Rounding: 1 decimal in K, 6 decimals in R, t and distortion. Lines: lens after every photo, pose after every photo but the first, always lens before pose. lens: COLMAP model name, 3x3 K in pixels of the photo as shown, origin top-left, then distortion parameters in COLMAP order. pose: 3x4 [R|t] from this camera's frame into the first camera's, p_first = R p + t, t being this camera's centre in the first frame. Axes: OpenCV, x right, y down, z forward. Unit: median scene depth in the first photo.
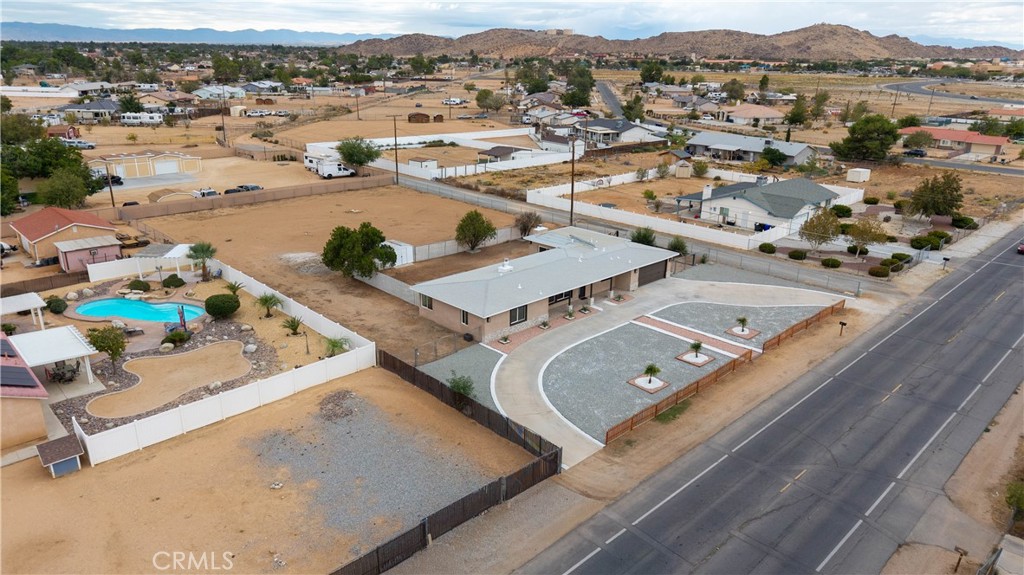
lens RADIAL K [[692.2, 0, 518.0], [0, 692.2, 286.7], [0, 0, 1]] dist [0.033841, -0.045566]
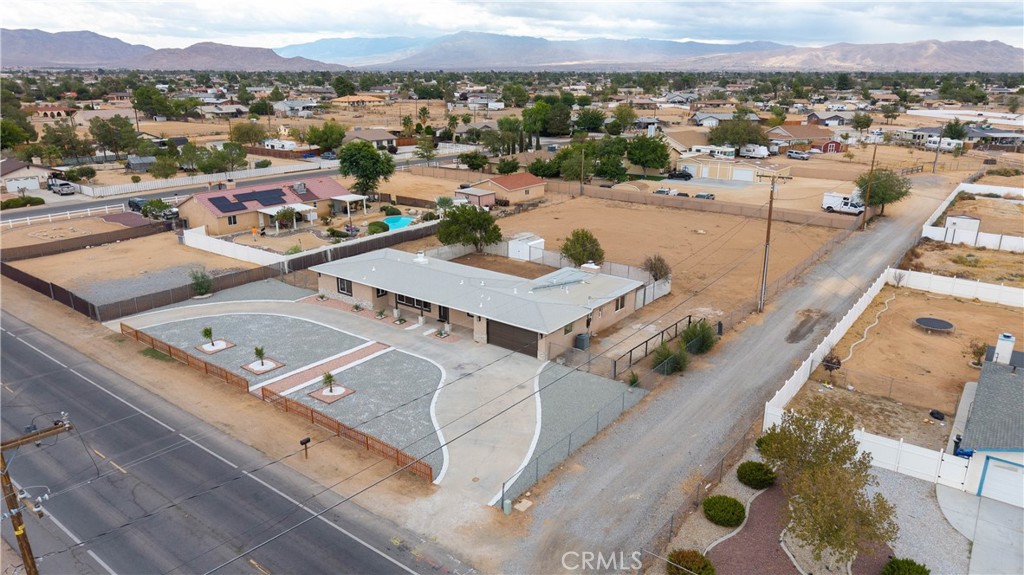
lens RADIAL K [[694.7, 0, 515.3], [0, 694.7, 259.0], [0, 0, 1]] dist [0.006215, -0.001076]
pose [[0.147552, 0.243600, -0.958586, 0.942176], [-0.321230, 0.928456, 0.186498, -0.253503], [0.935436, 0.280408, 0.215247, 0.867997]]
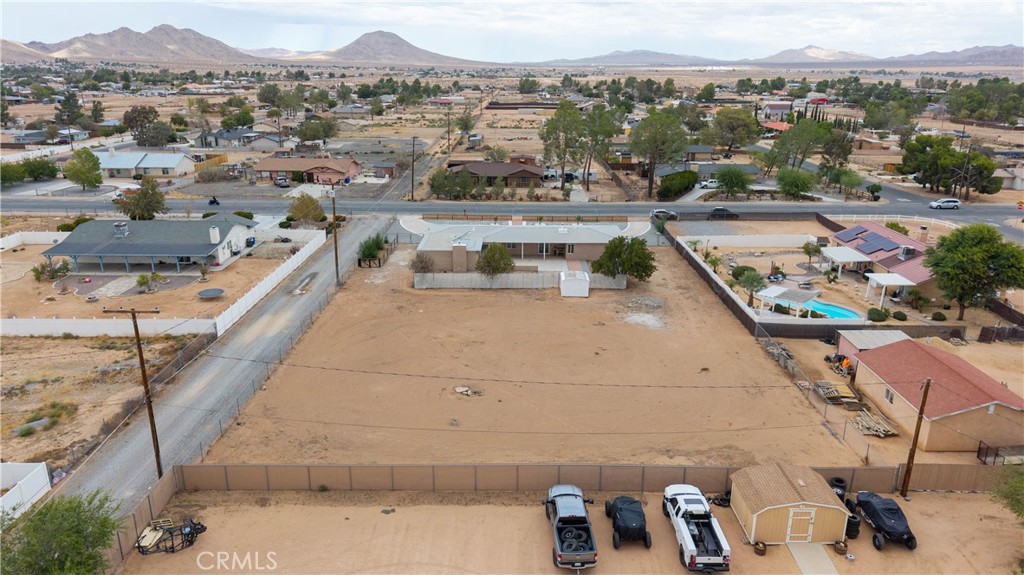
lens RADIAL K [[680.4, 0, 515.1], [0, 680.4, 288.4], [0, 0, 1]] dist [0.039377, -0.046629]
pose [[-0.706897, -0.236516, 0.666602, -0.909074], [0.211819, 0.828398, 0.518546, -0.673711], [-0.674856, 0.507757, -0.535493, 1.832779]]
